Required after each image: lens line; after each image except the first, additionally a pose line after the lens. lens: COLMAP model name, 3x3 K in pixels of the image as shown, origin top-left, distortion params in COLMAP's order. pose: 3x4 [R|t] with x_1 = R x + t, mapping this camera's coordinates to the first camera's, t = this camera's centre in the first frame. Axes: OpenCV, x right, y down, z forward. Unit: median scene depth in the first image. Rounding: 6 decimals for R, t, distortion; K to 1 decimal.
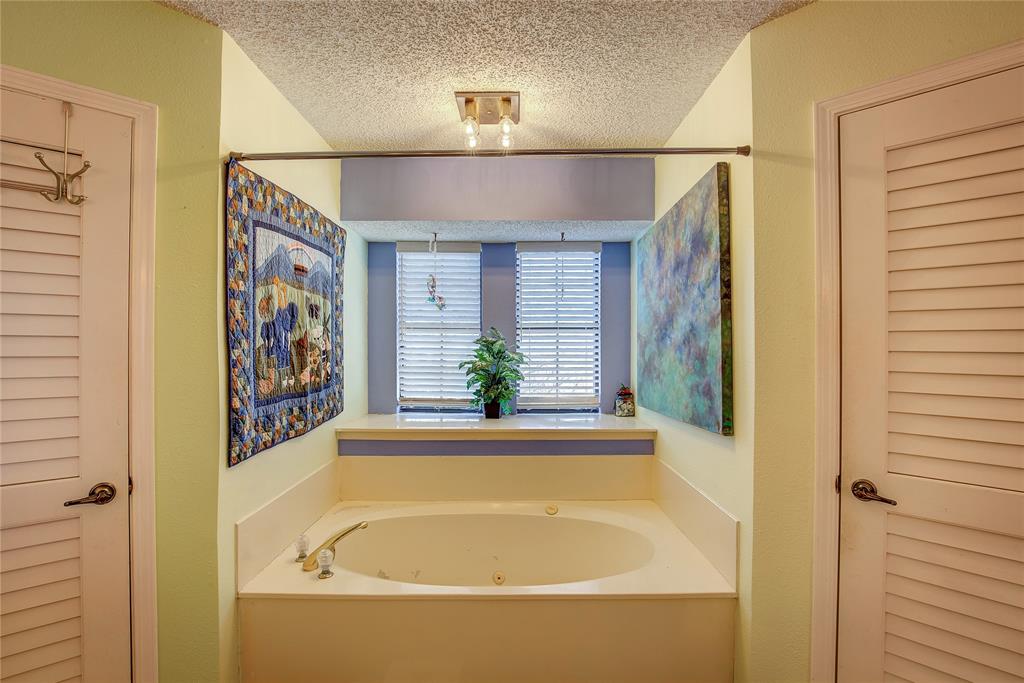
lens RADIAL K [[479.3, 0, 504.8], [0, 479.3, 343.3], [0, 0, 1]] dist [-0.029303, -0.001112]
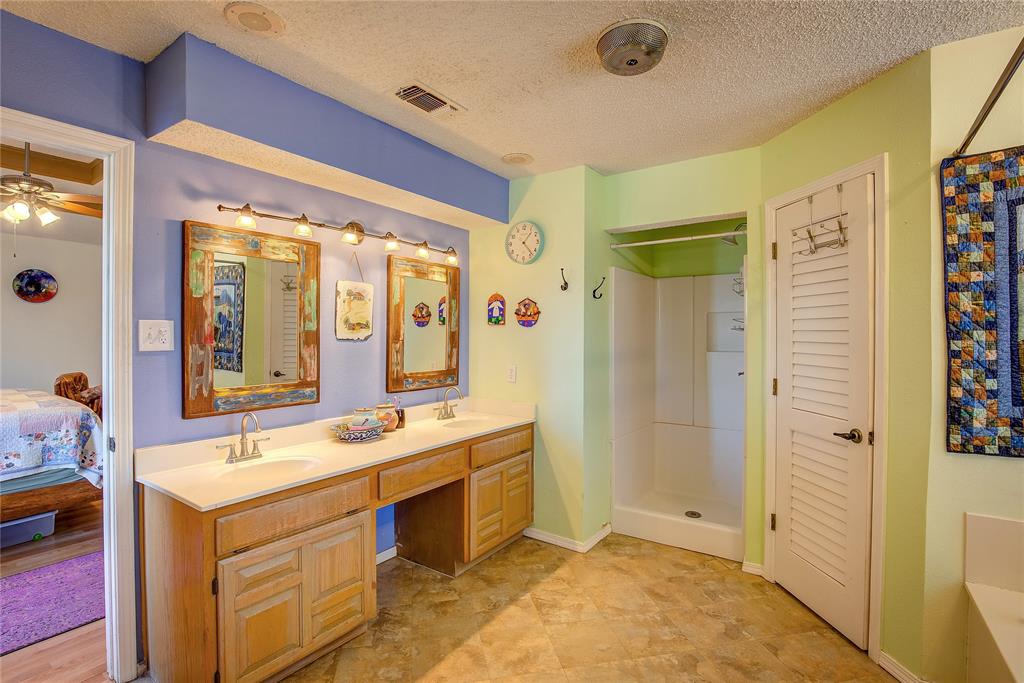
lens RADIAL K [[467.0, 0, 509.8], [0, 467.0, 337.4], [0, 0, 1]] dist [-0.035805, 0.006454]
pose [[-0.555814, 0.002307, -0.831304, 0.694728], [0.000071, 0.999996, 0.002728, 0.002689], [0.831307, 0.001457, -0.555812, 0.646217]]
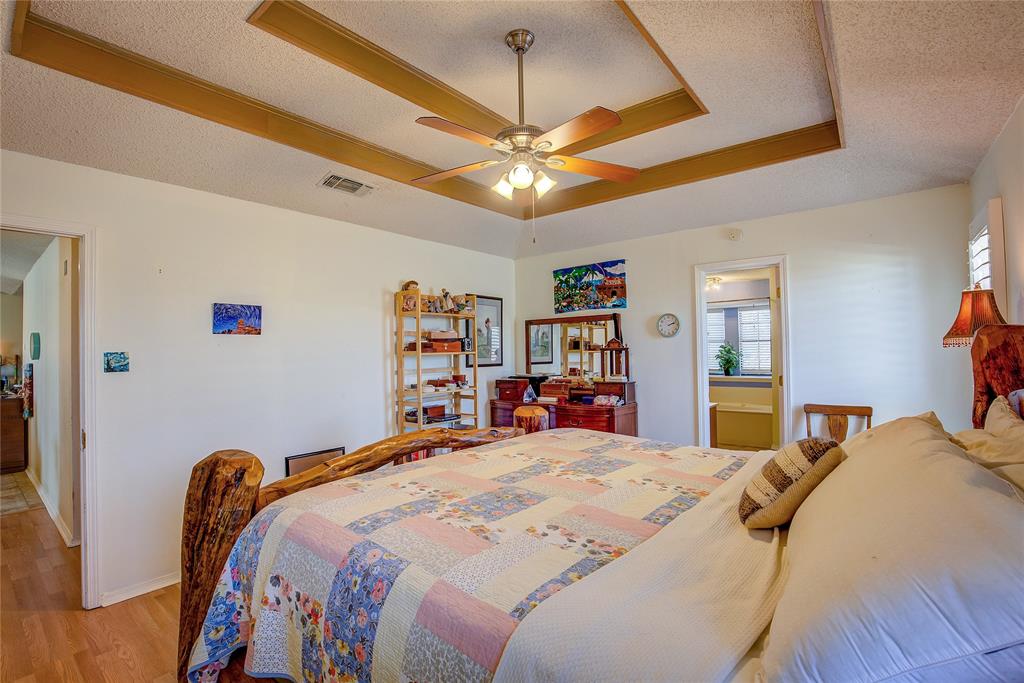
lens RADIAL K [[467.0, 0, 511.2], [0, 467.0, 345.2], [0, 0, 1]] dist [-0.035805, 0.006454]
pose [[0.774318, -0.022755, -0.632387, 1.072404], [0.017047, 0.999741, -0.015100, 0.008992], [0.632567, 0.000912, 0.774505, -2.777444]]
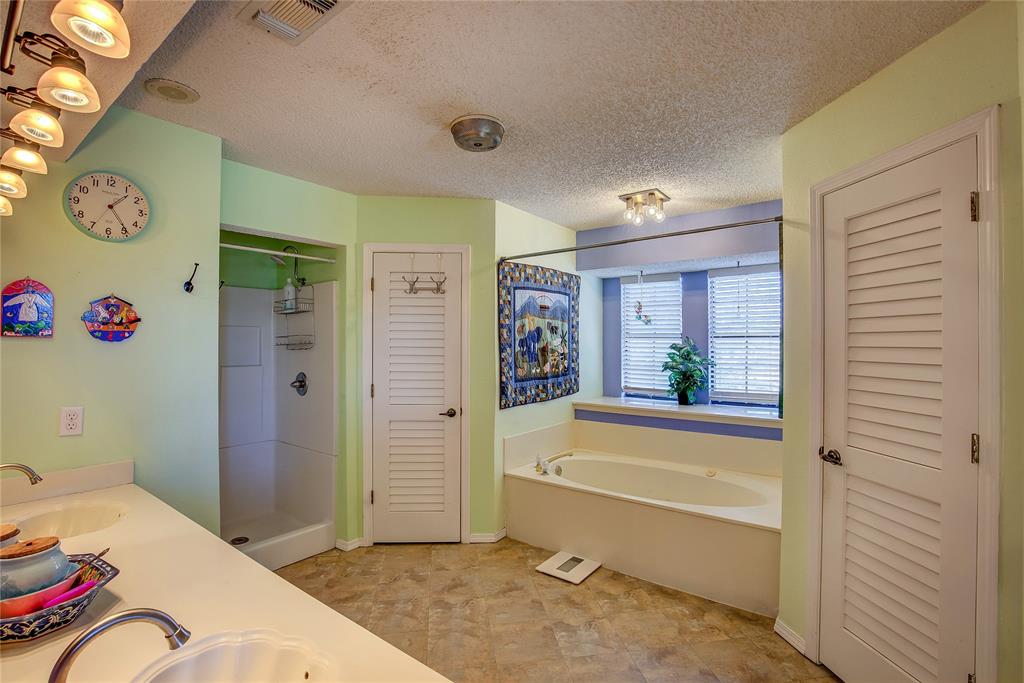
lens RADIAL K [[467.0, 0, 507.5], [0, 467.0, 341.9], [0, 0, 1]] dist [-0.035805, 0.006454]
pose [[0.791475, -0.001550, -0.611200, 0.601012], [0.000700, 0.999998, -0.001628, -0.027665], [0.611201, 0.000861, 0.791475, -0.521272]]
